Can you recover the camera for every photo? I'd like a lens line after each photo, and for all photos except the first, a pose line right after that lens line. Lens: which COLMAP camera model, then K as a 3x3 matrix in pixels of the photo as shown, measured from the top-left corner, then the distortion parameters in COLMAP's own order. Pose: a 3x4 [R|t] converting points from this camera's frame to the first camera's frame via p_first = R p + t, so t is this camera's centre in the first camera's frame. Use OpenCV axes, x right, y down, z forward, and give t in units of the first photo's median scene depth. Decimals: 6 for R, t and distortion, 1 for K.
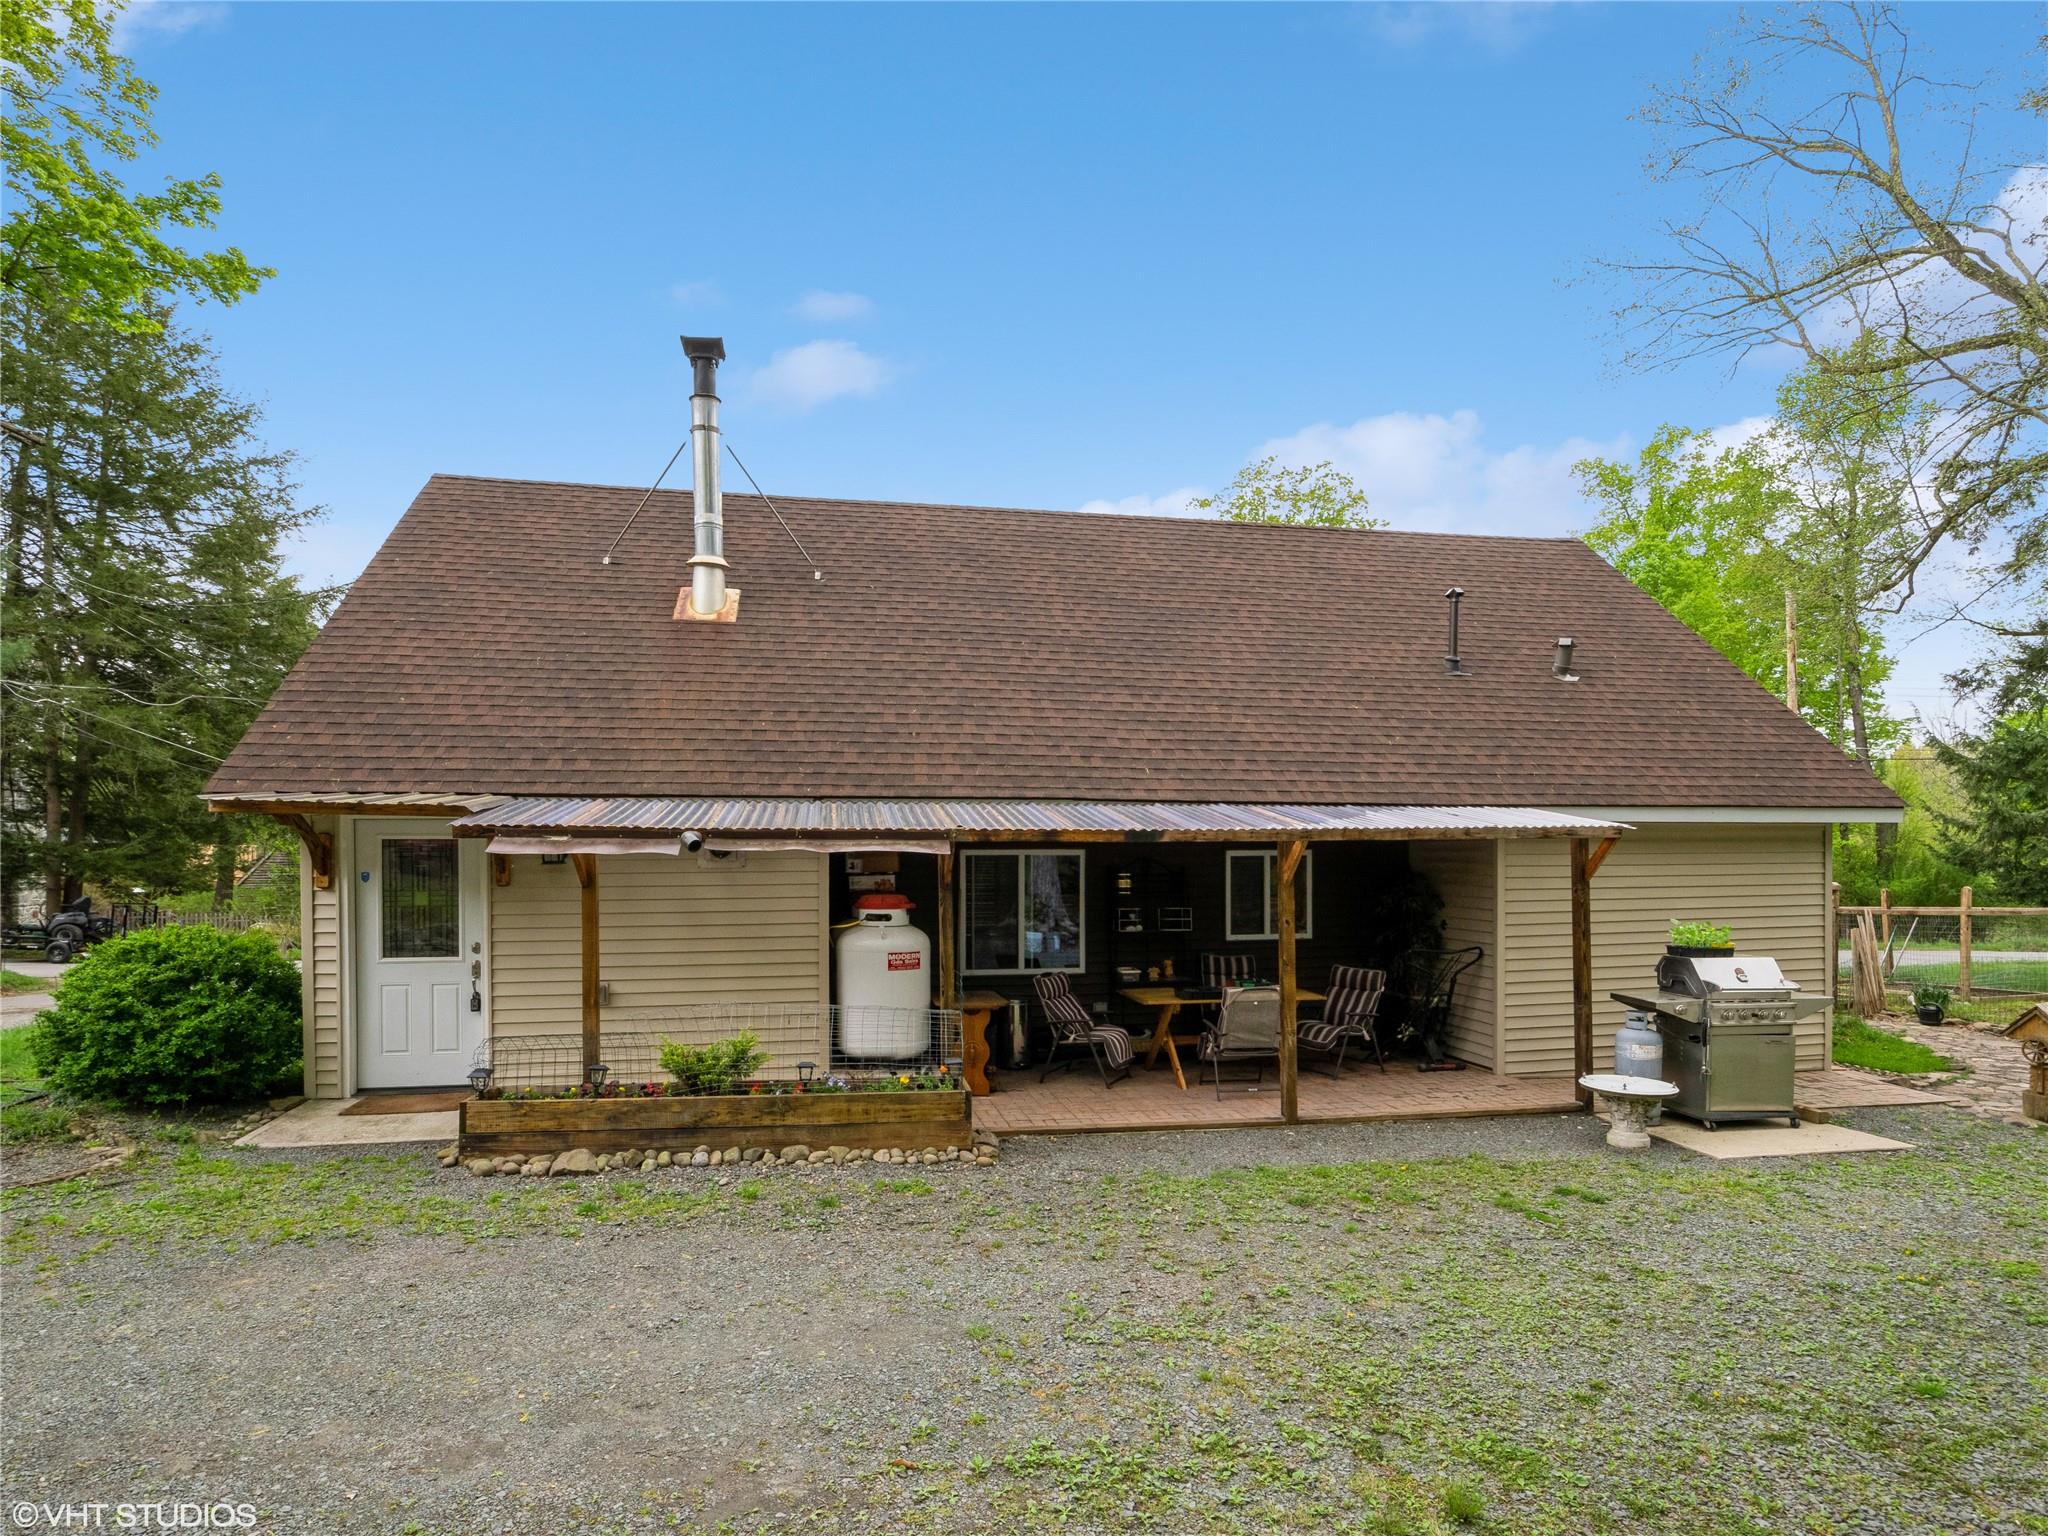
lens RADIAL K [[1008.3, 0, 1003.2], [0, 1008.3, 851.2], [0, 0, 1]] dist [-0.009145, 0.000055]
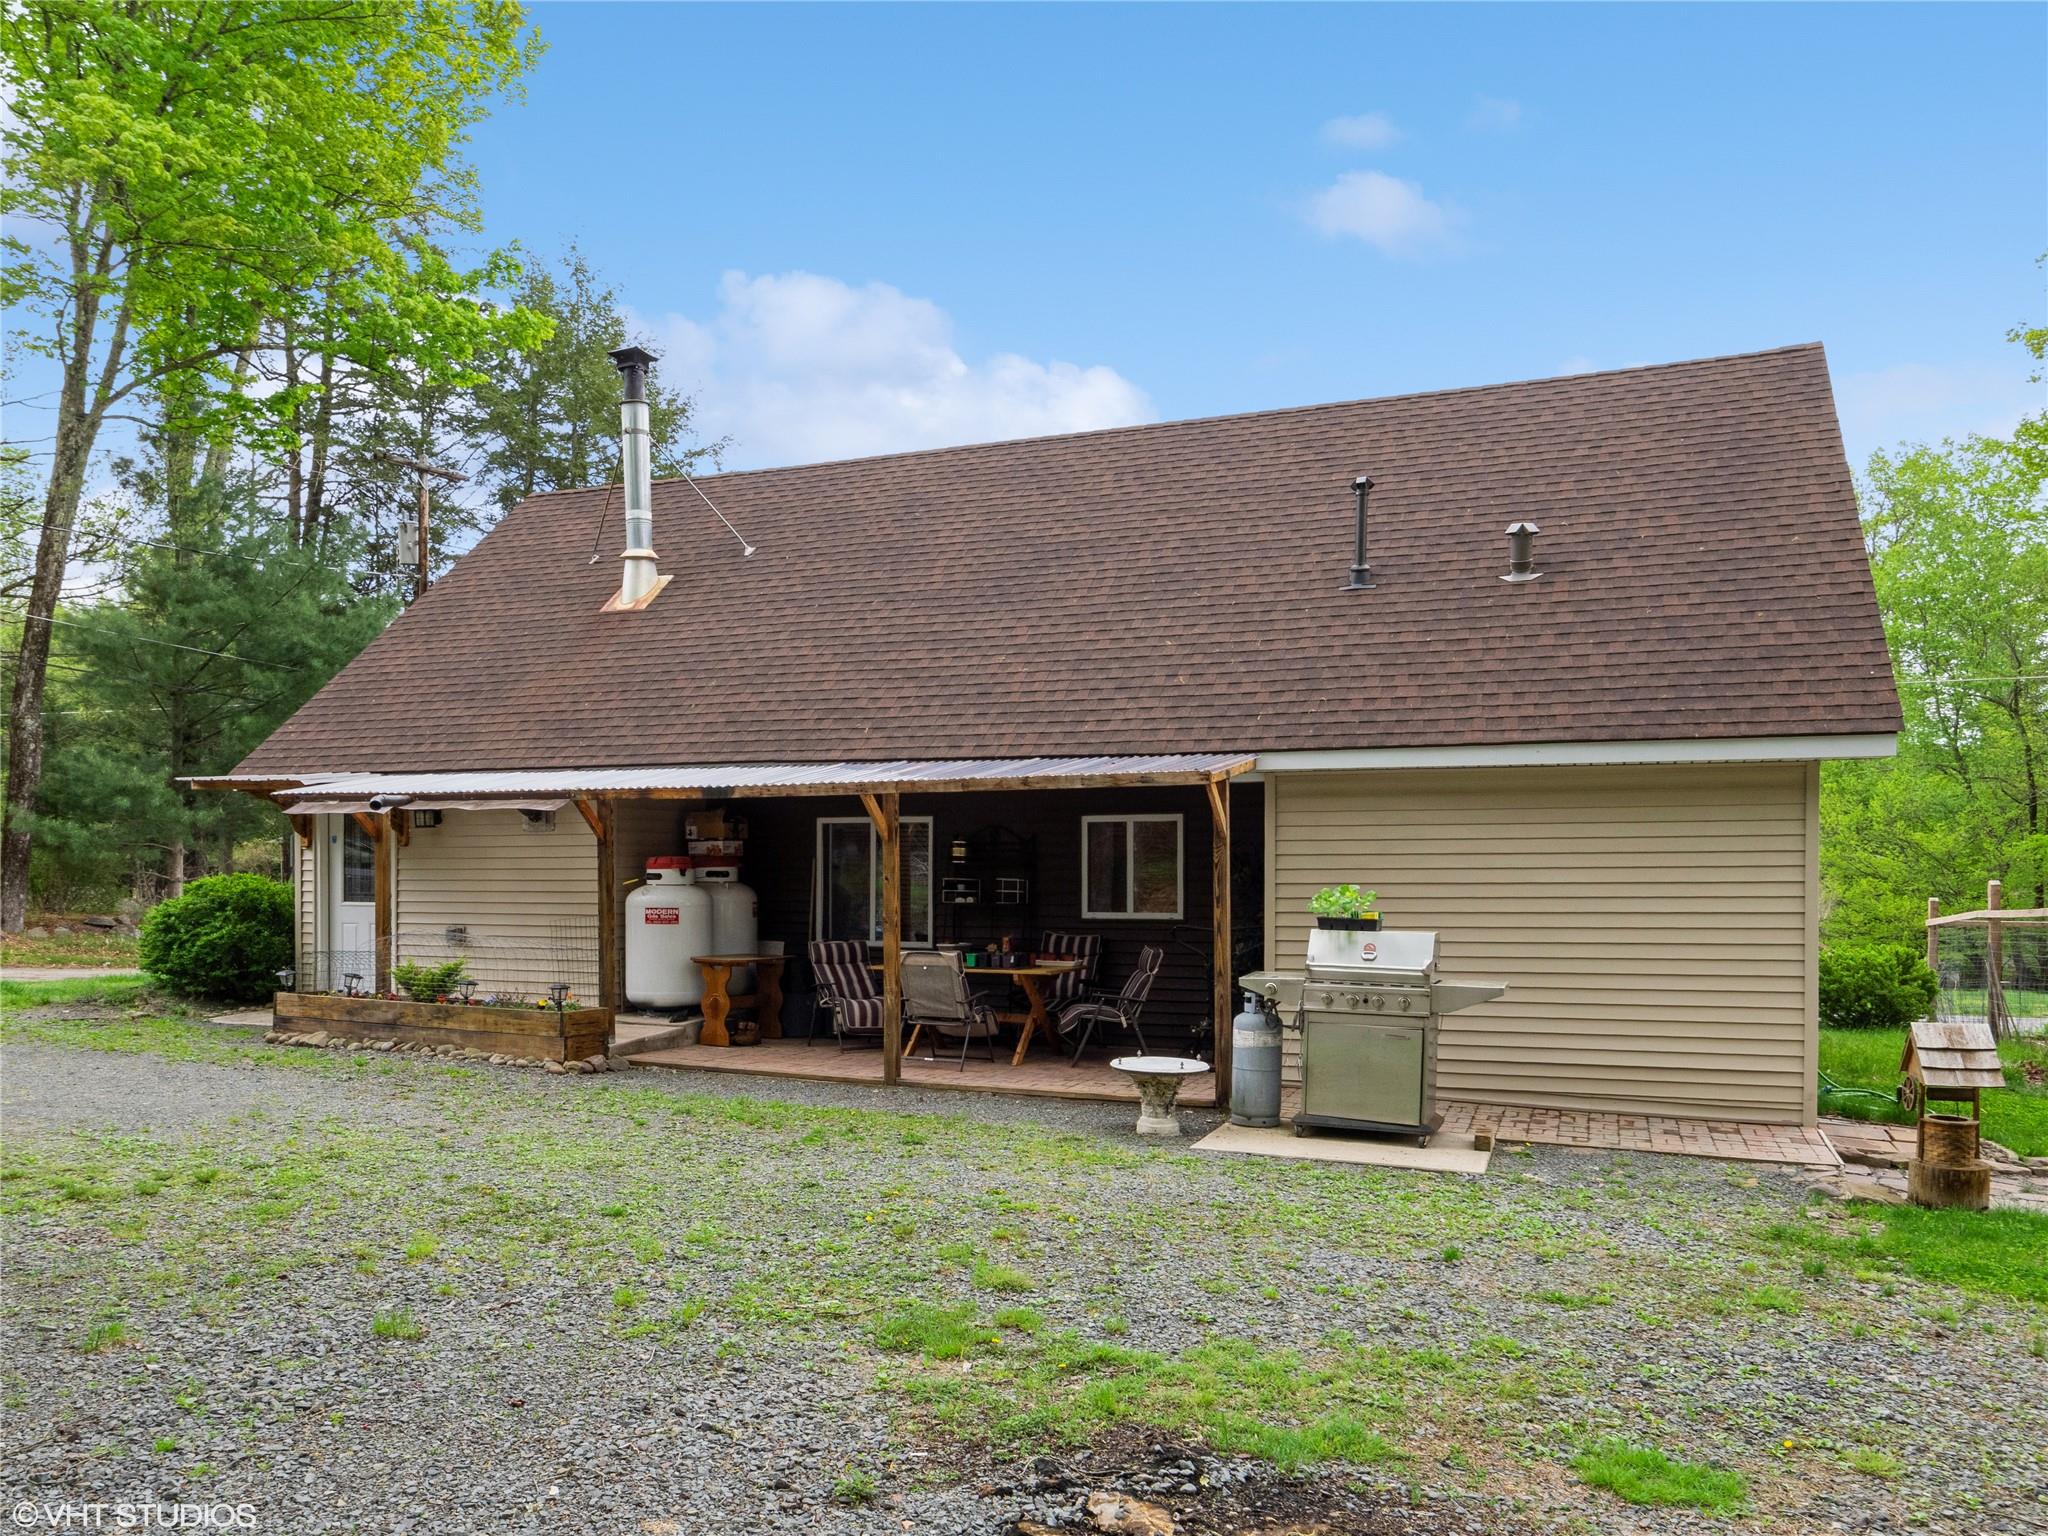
lens RADIAL K [[1443.6, 0, 1027.0], [0, 1443.6, 848.1], [0, 0, 1]] dist [-0.006270, 0.000076]
pose [[0.851875, -0.002579, -0.523738, 1.028026], [-0.002504, 0.999956, -0.008996, 0.047769], [0.523739, 0.008975, 0.851832, -0.115963]]
